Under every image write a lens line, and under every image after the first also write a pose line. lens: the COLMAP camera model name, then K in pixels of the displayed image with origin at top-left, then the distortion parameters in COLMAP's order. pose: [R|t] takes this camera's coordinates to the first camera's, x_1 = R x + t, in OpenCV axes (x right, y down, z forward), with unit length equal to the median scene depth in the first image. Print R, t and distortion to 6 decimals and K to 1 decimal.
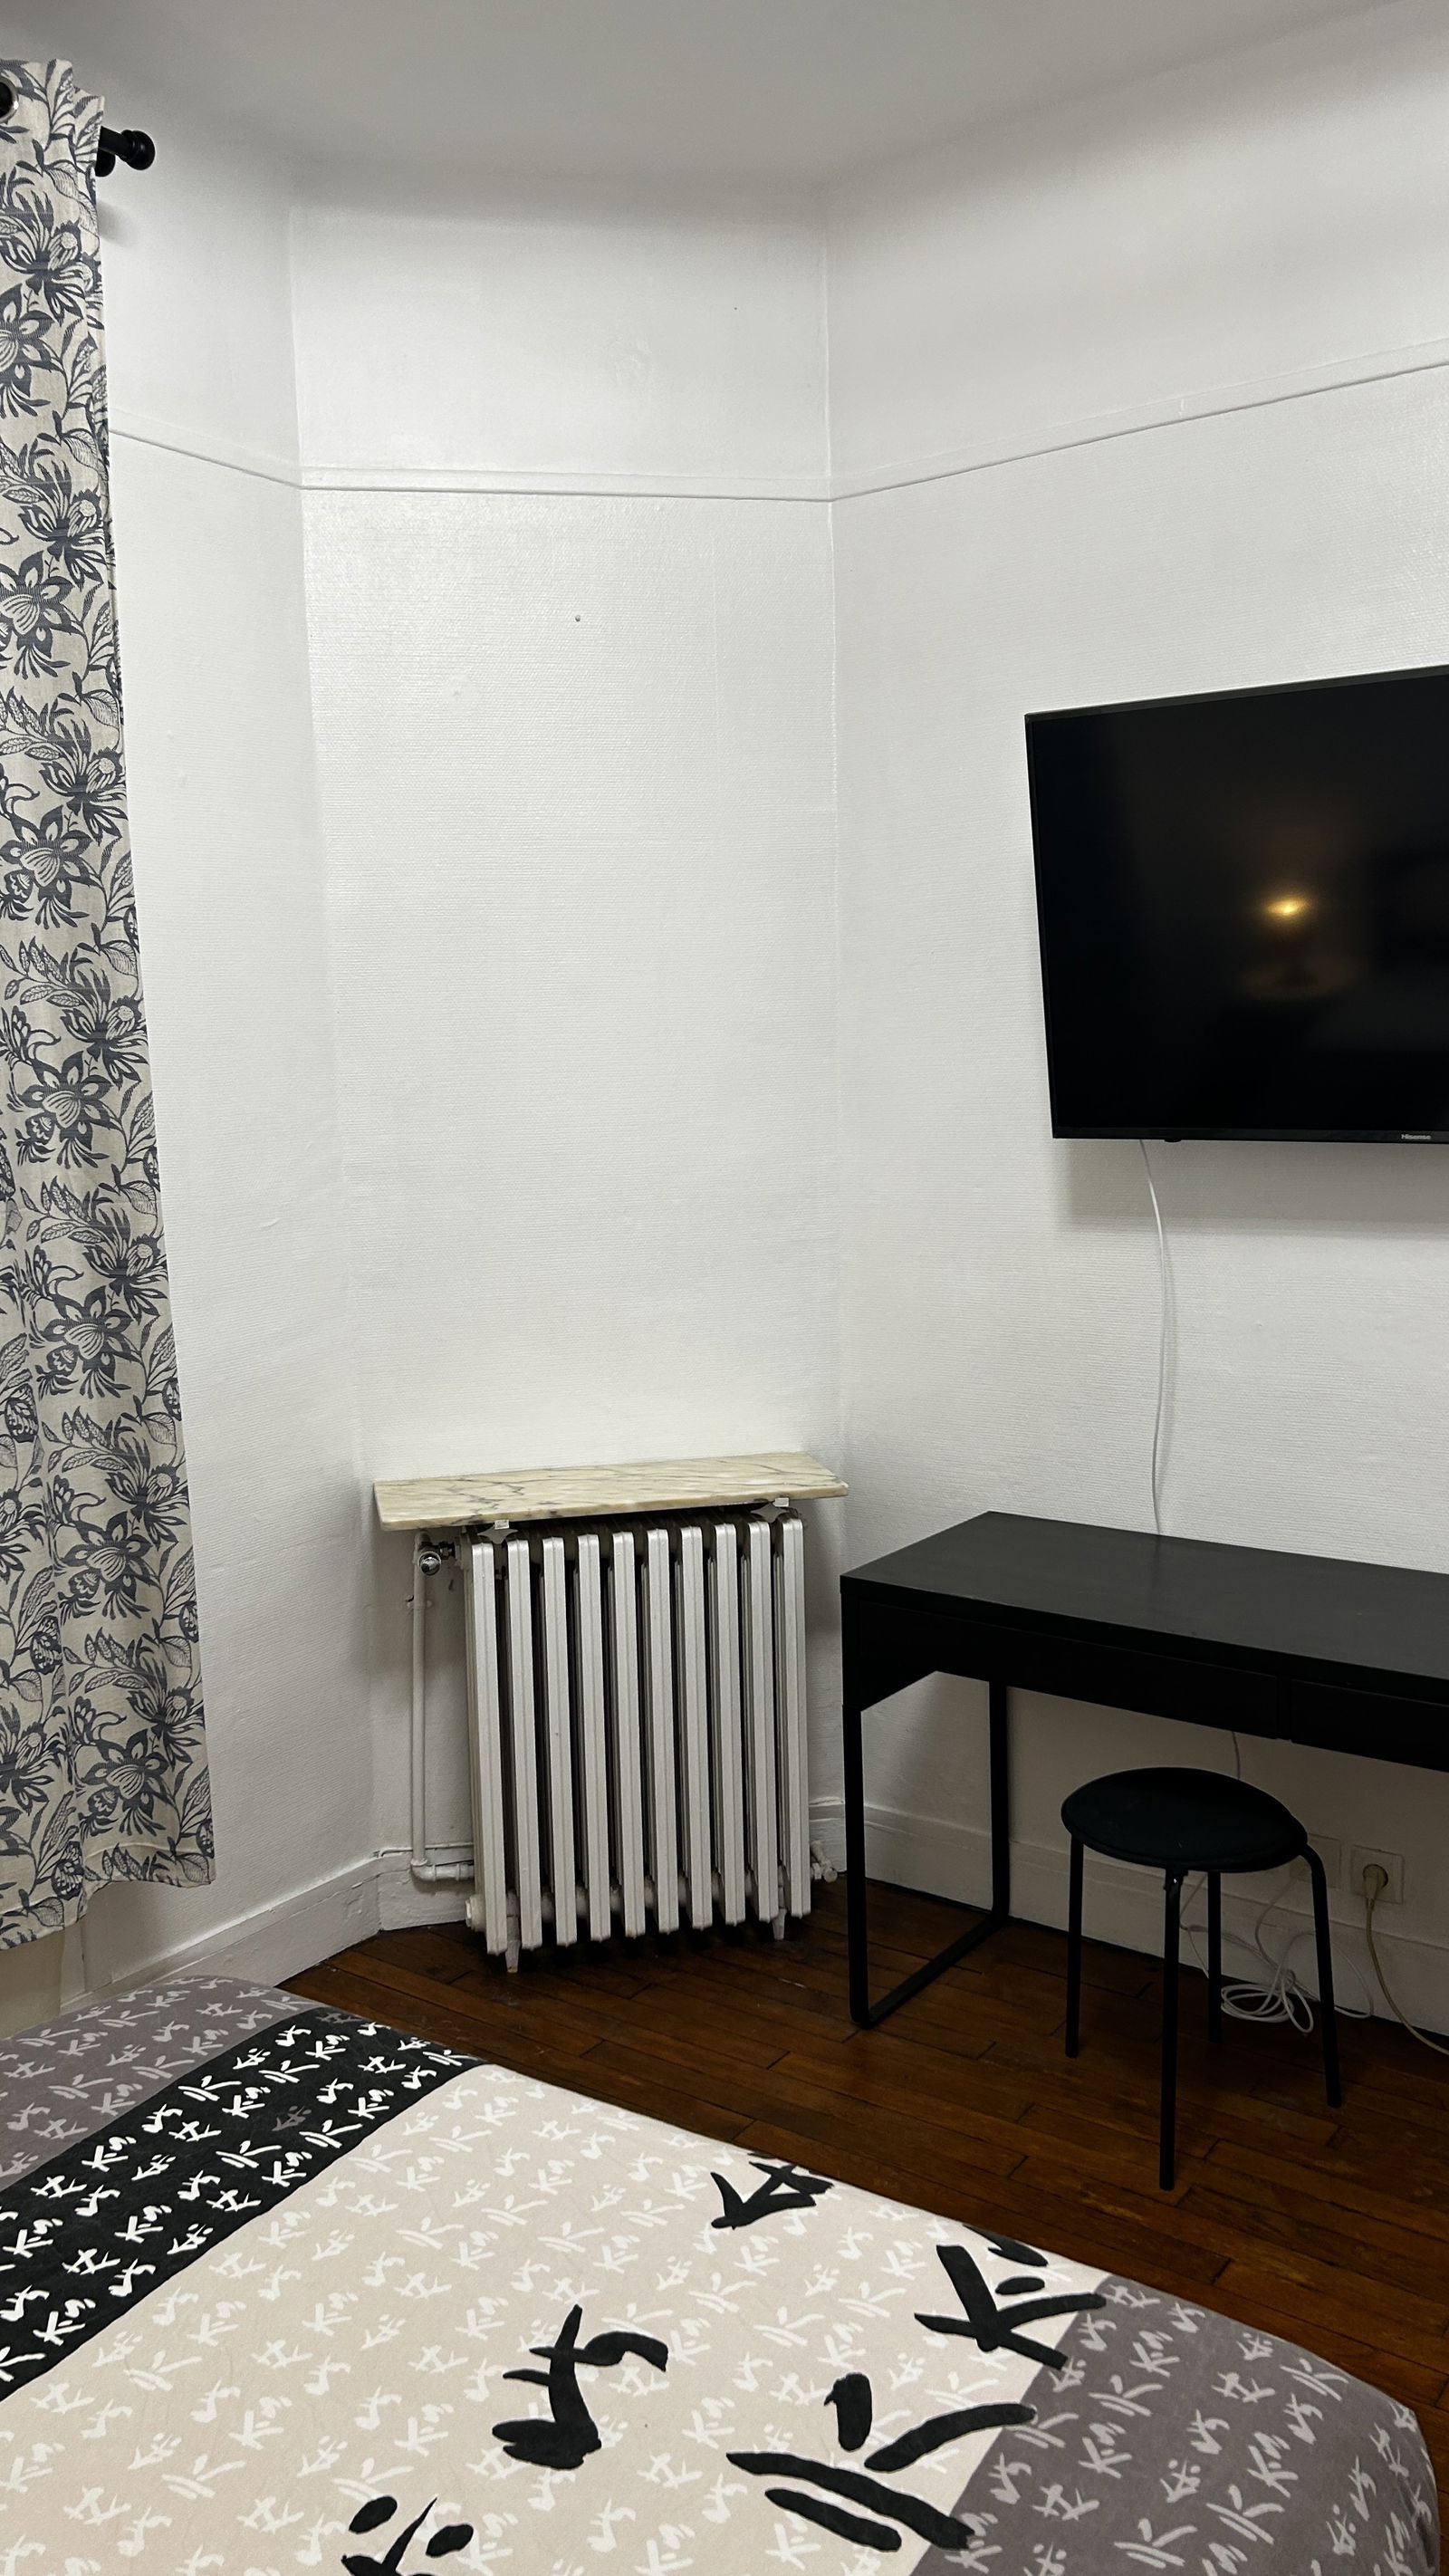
lens RADIAL K [[1930.4, 0, 717.6], [0, 1930.4, 1301.9], [0, 0, 1]] dist [0.037968, -0.037091]
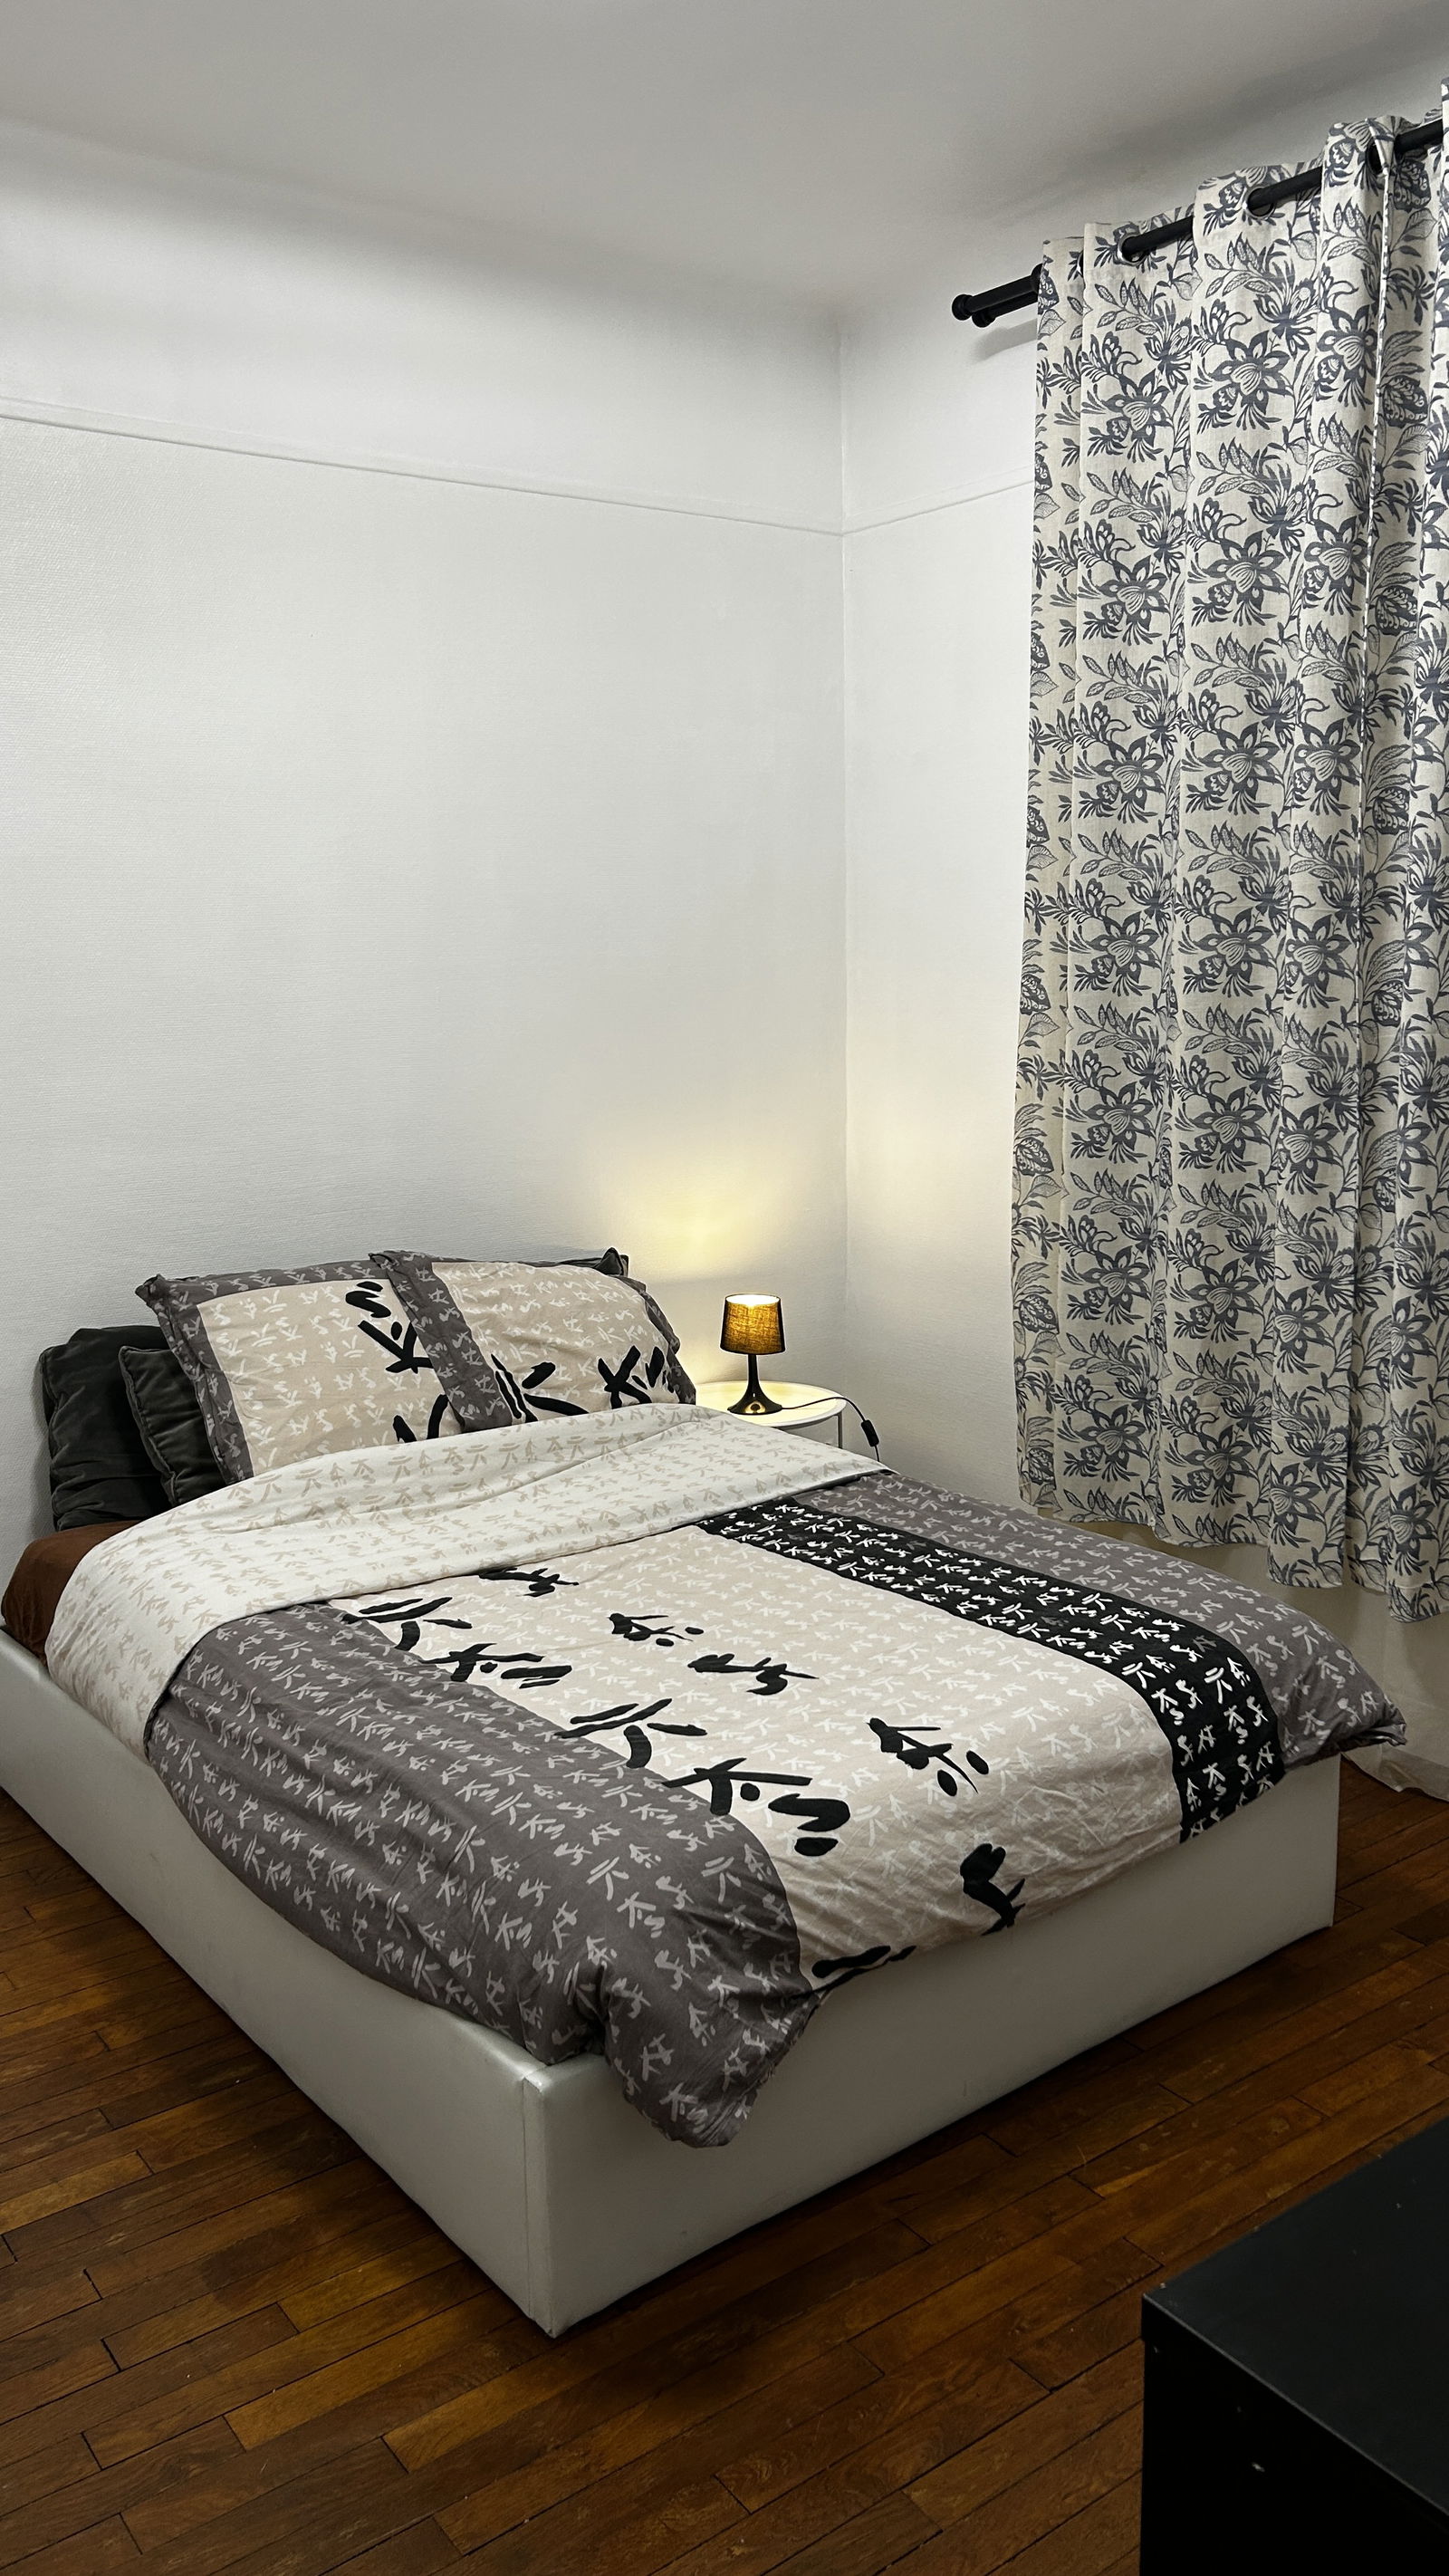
lens RADIAL K [[1916.3, 0, 731.4], [0, 1916.3, 1287.4], [0, 0, 1]] dist [0.035221, -0.043257]
pose [[-0.312568, 0.187601, -0.931186, 0.891181], [-0.101375, 0.968117, 0.229070, -0.112597], [0.944471, 0.165998, -0.283584, 0.839071]]
